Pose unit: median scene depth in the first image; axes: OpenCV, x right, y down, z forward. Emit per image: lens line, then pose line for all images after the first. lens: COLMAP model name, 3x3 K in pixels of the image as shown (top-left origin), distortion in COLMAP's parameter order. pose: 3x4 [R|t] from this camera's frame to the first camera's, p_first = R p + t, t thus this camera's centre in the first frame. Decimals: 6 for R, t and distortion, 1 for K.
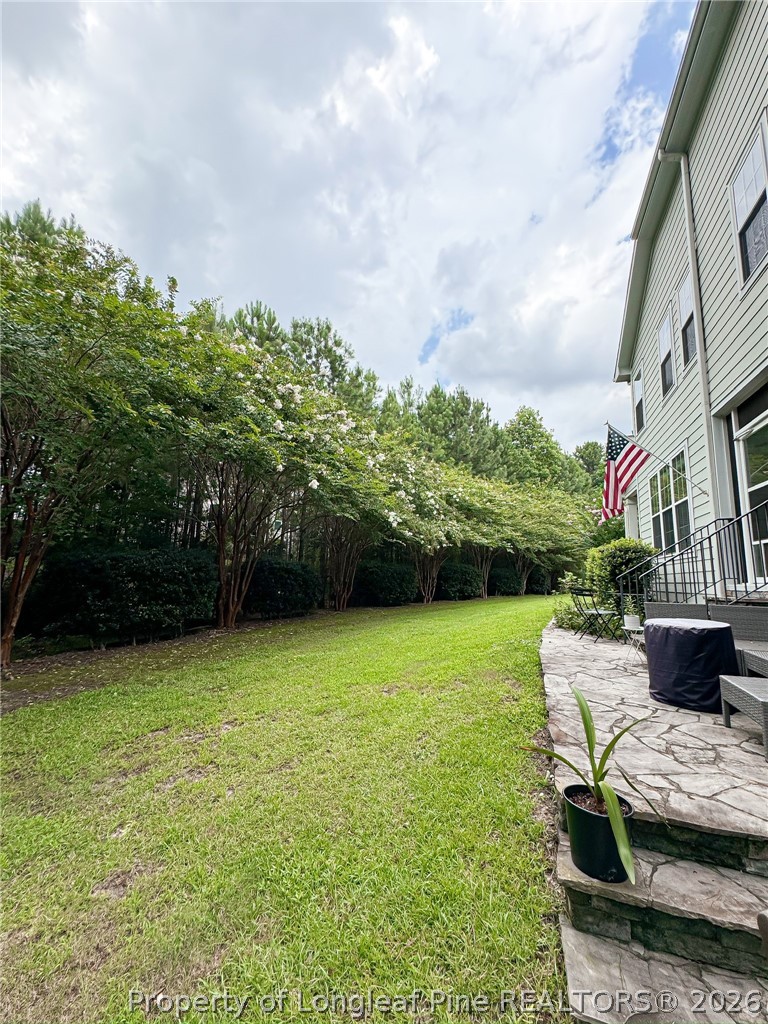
lens RADIAL K [[420.6, 0, 384.0], [0, 420.6, 512.0], [0, 0, 1]] dist [-0.000052, 0.000581]
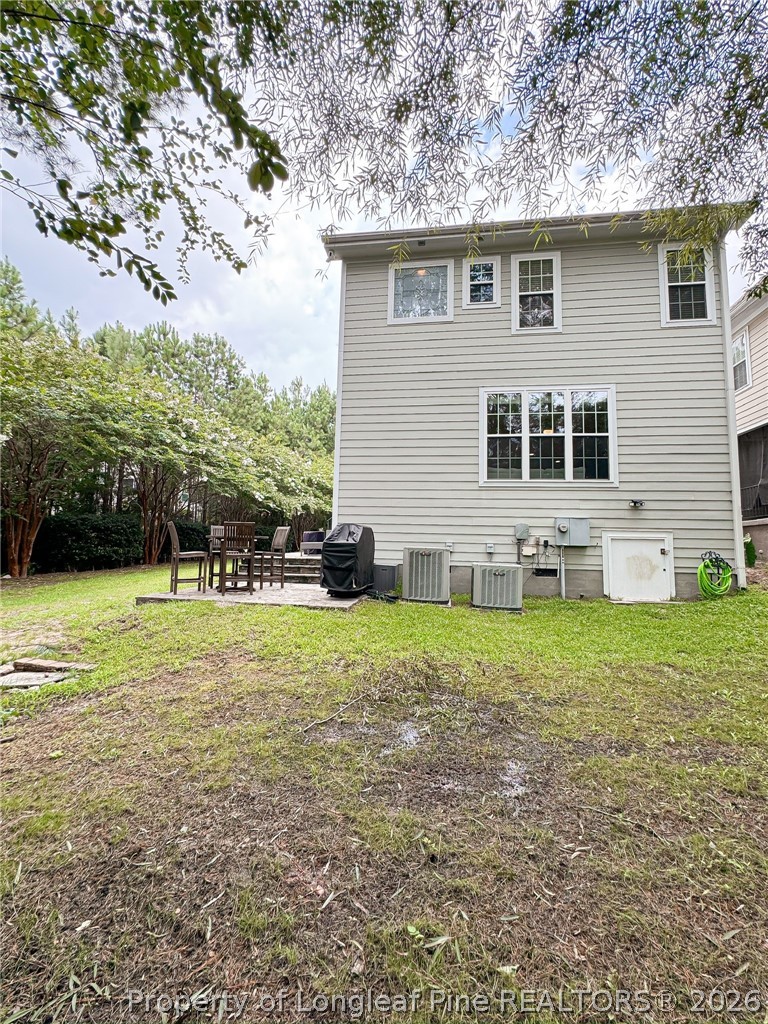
lens RADIAL K [[411.9, 0, 384.0], [0, 411.9, 512.0], [0, 0, 1]] dist [-0.000159, -0.000090]
pose [[0.979514, 0.000257, 0.201378, 0.130316], [-0.013952, 0.997683, 0.066588, -0.027299], [-0.200894, -0.068033, 0.977248, -0.510618]]
